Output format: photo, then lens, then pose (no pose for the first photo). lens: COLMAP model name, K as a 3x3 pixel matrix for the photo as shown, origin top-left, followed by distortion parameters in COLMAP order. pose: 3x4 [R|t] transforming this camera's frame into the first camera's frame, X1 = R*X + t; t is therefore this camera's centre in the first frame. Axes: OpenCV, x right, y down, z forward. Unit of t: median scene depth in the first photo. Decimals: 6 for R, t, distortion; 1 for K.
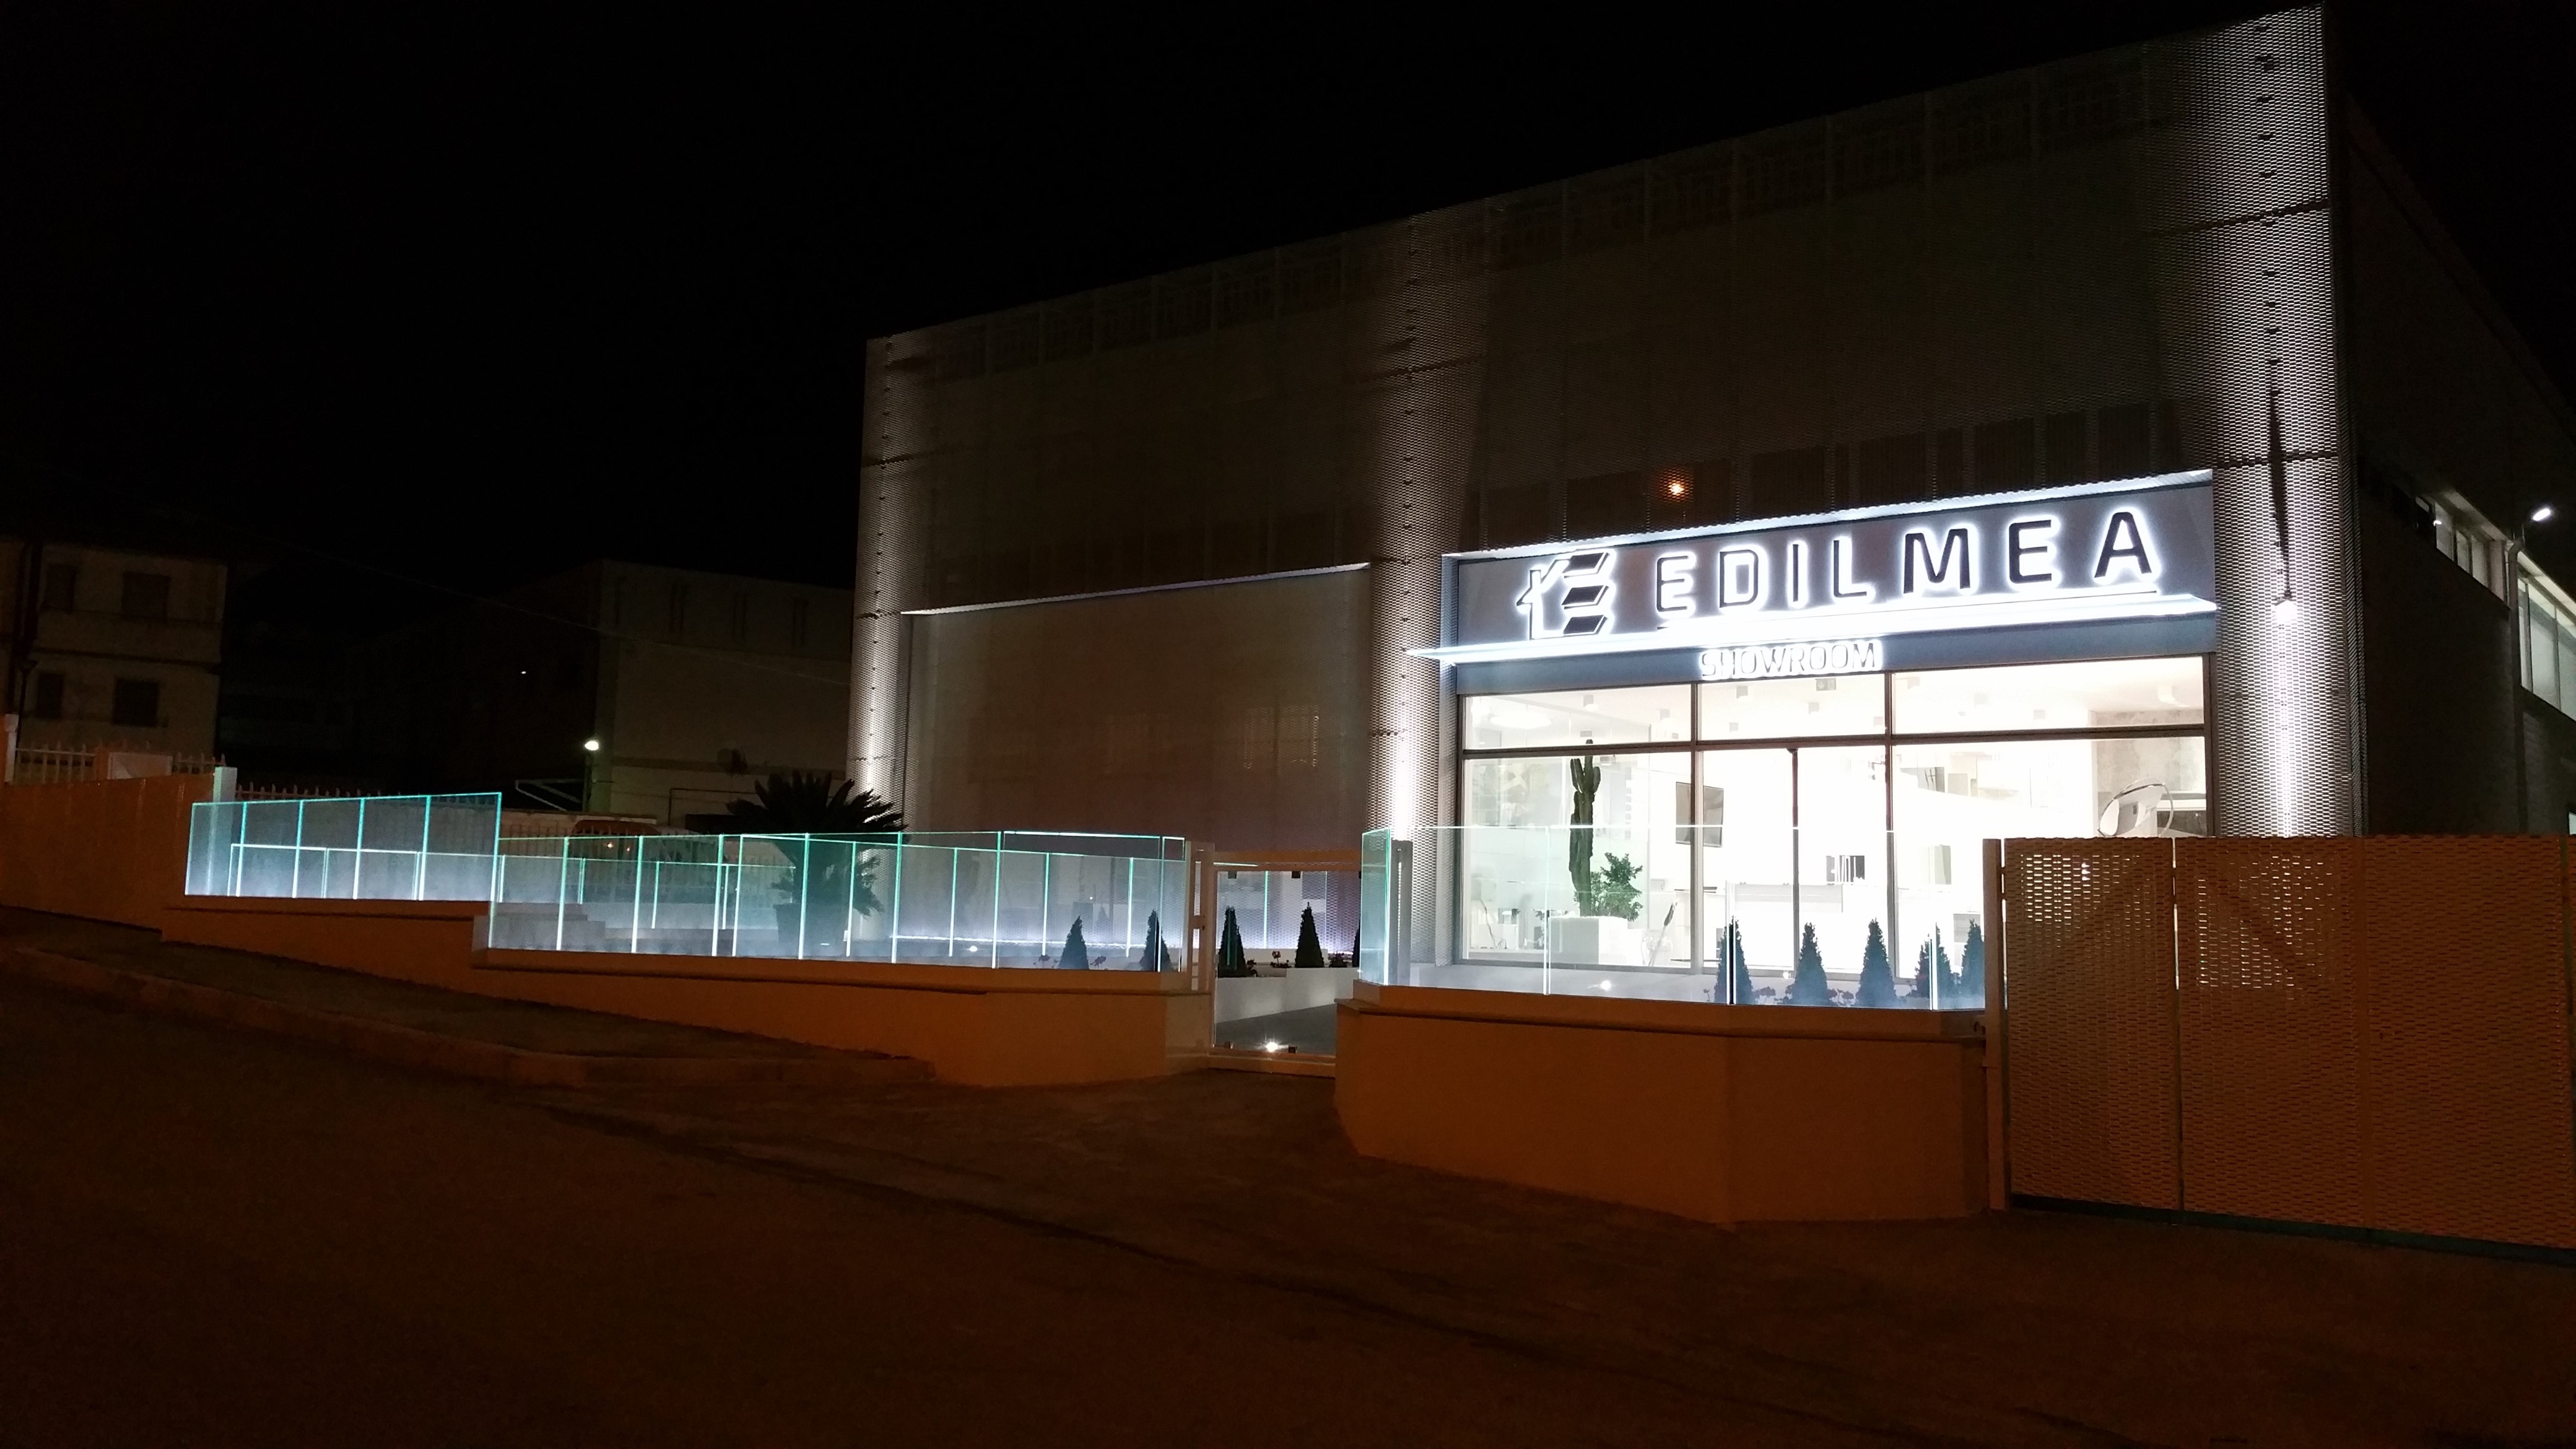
lens RADIAL K [[2113.1, 0, 1238.2], [0, 2113.1, 685.6], [0, 0, 1]] dist [0.109736, -0.217182]
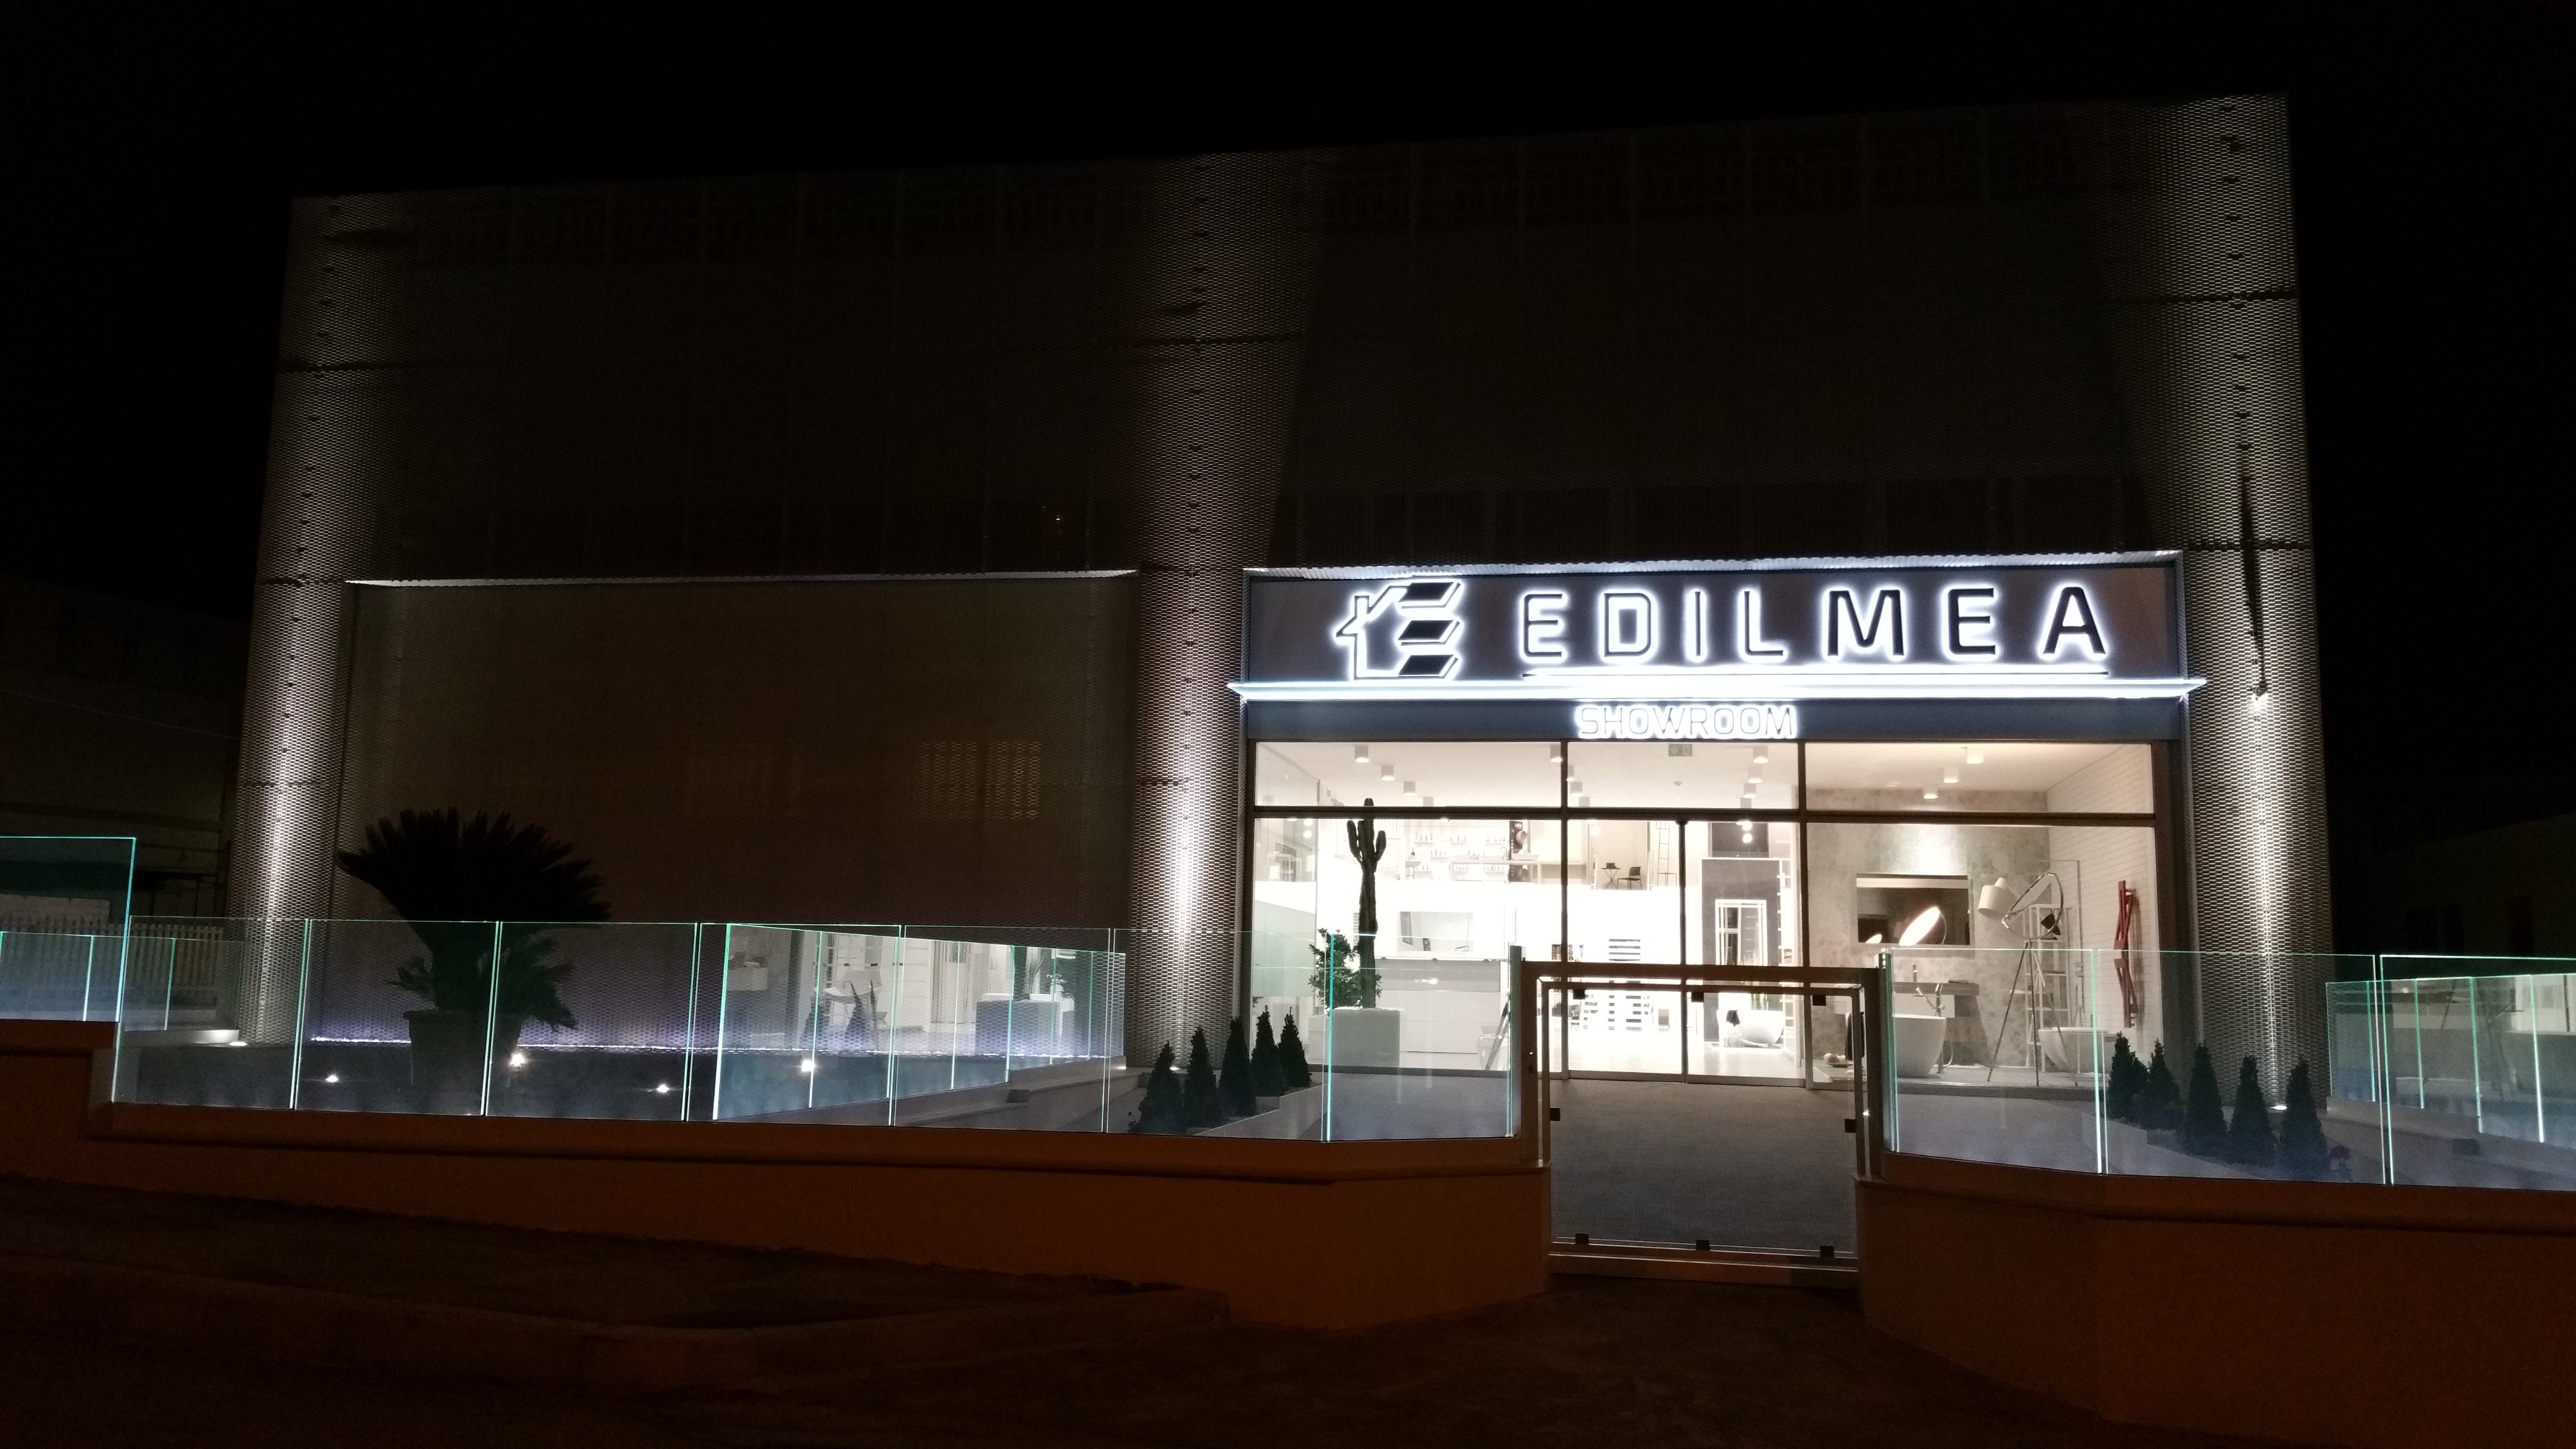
lens RADIAL K [[2113.1, 0, 1251.6], [0, 2113.1, 672.5], [0, 0, 1]] dist [0.109736, -0.217182]
pose [[0.877085, 0.066044, 0.475774, -0.309499], [-0.052515, 0.997749, -0.041691, 0.013422], [-0.477456, 0.011581, 0.878579, 0.299351]]
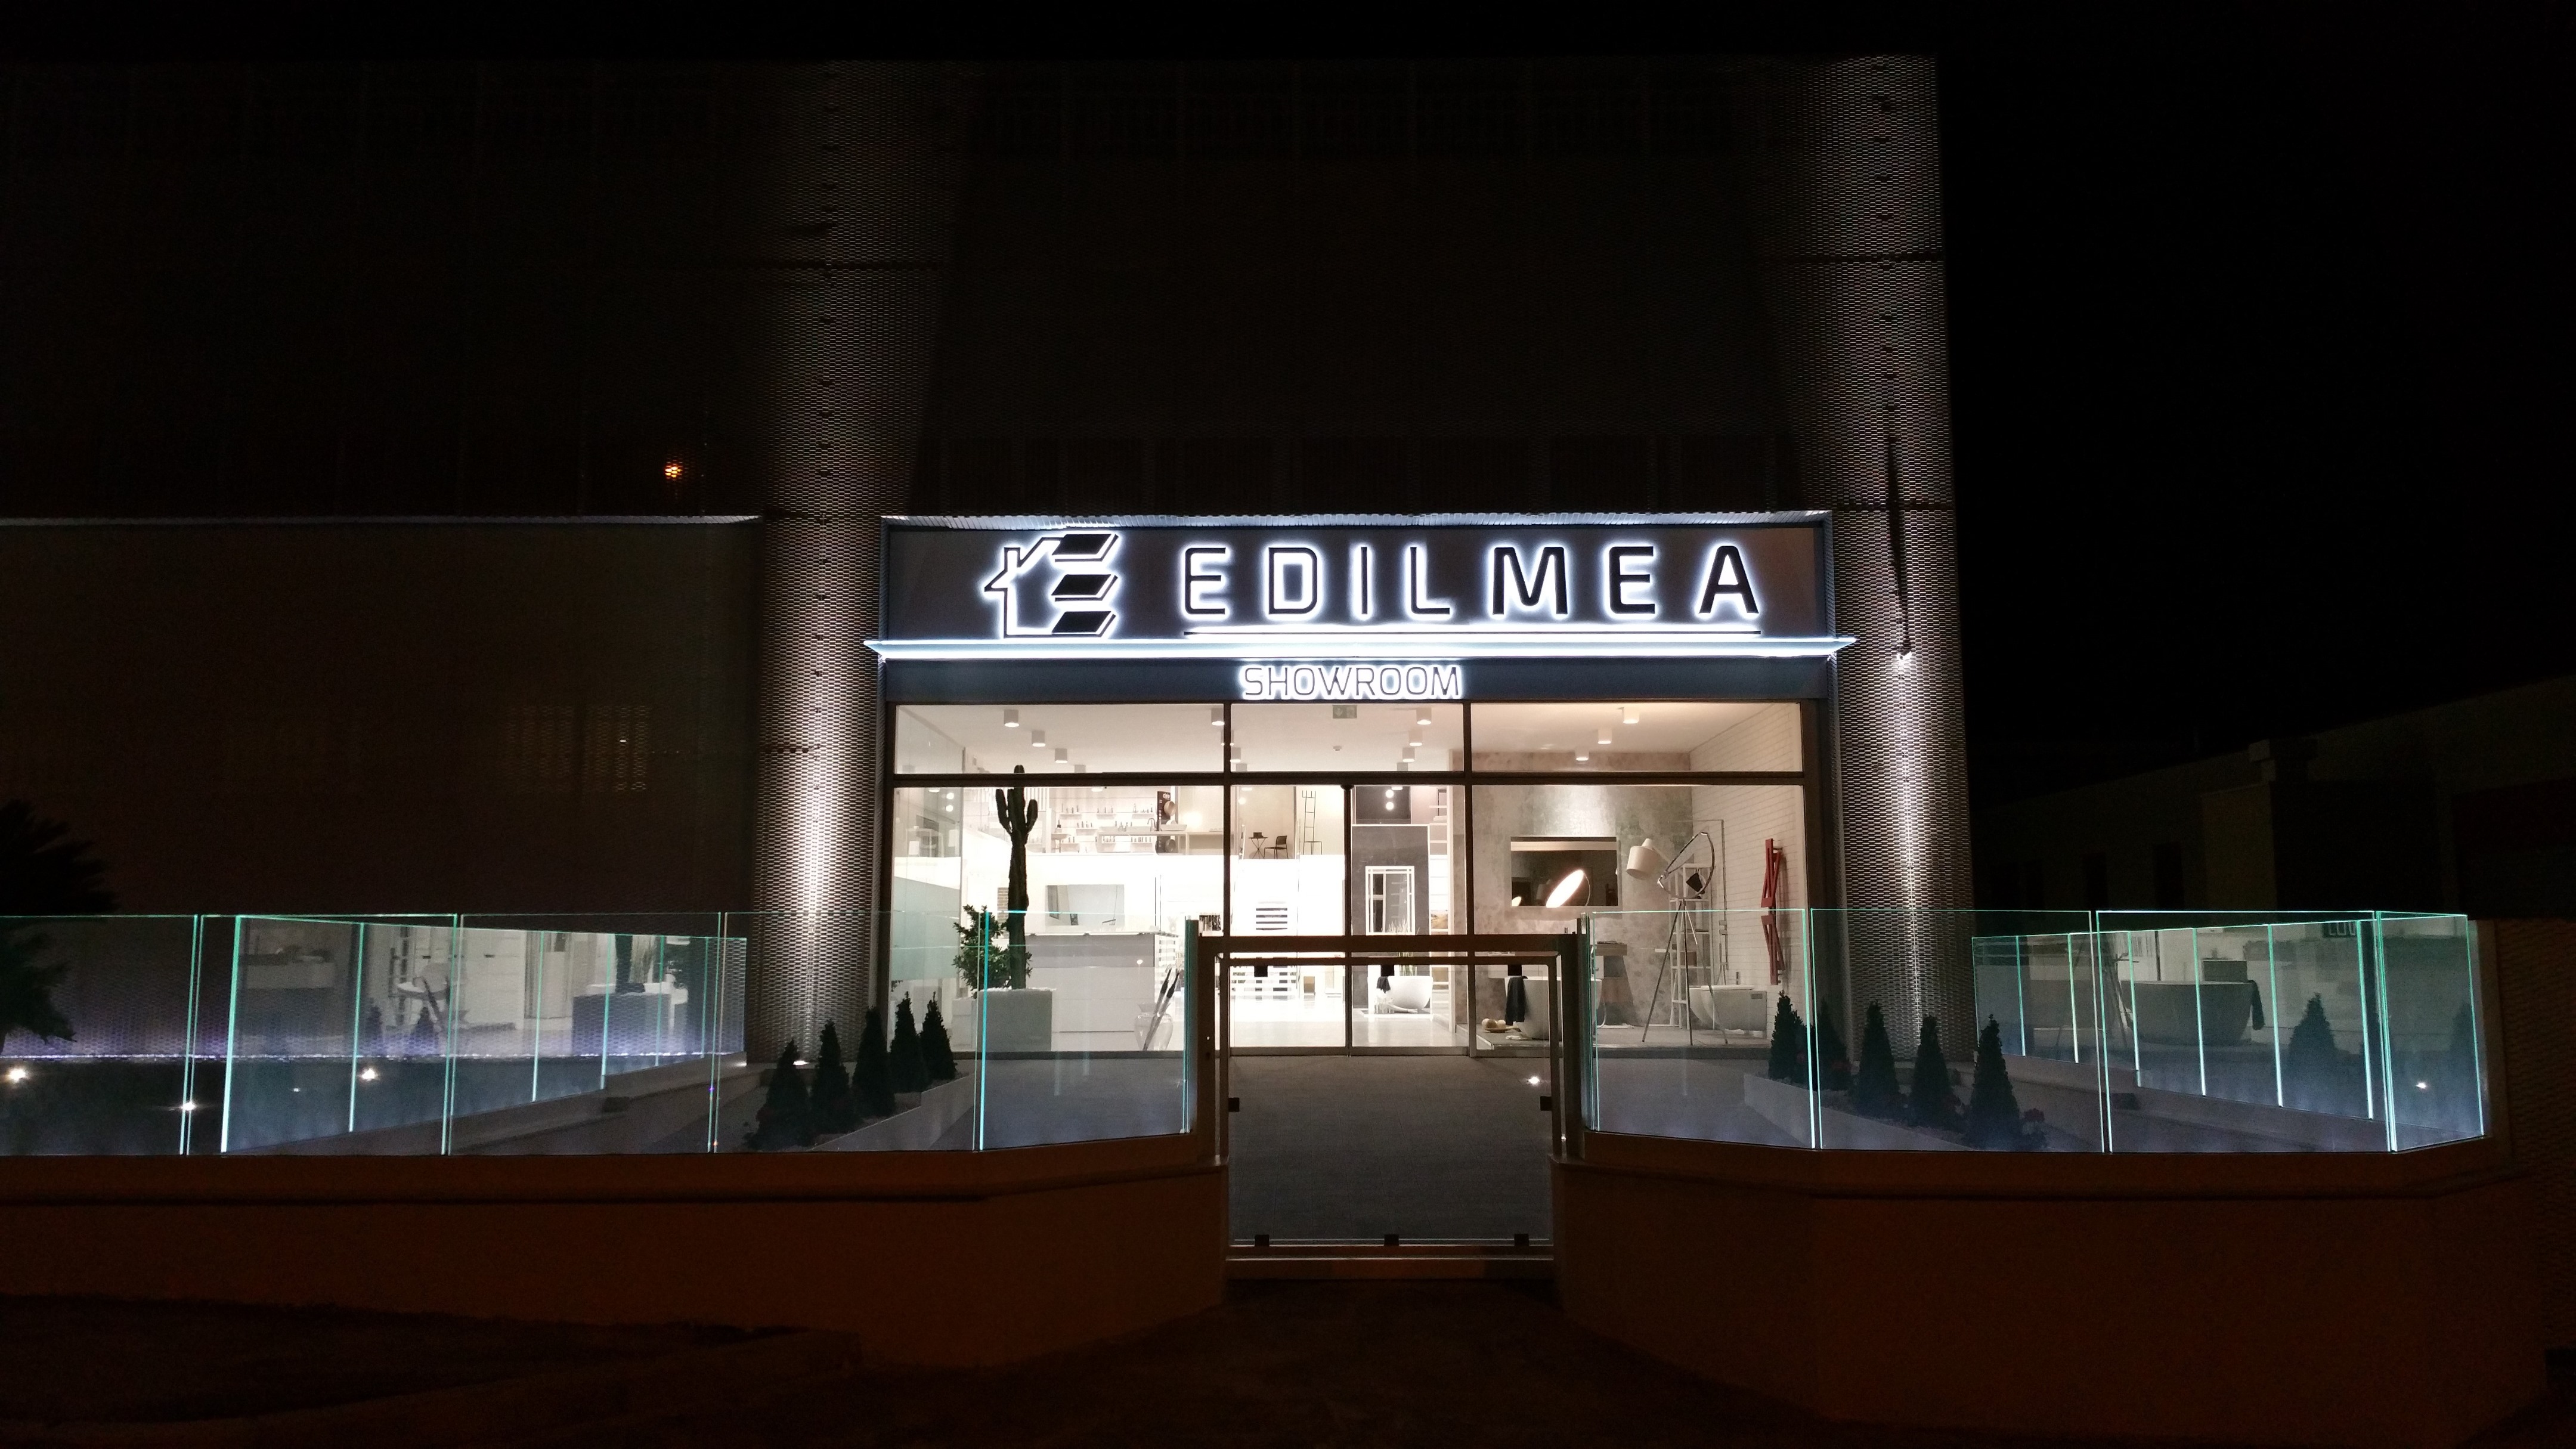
lens RADIAL K [[2113.1, 0, 1302.1], [0, 2113.1, 692.7], [0, 0, 1]] dist [0.109736, -0.217182]
pose [[0.770499, 0.054346, 0.635120, -0.283841], [-0.046343, 0.998498, -0.029218, 0.017361], [-0.635754, -0.006921, 0.771861, 0.345635]]
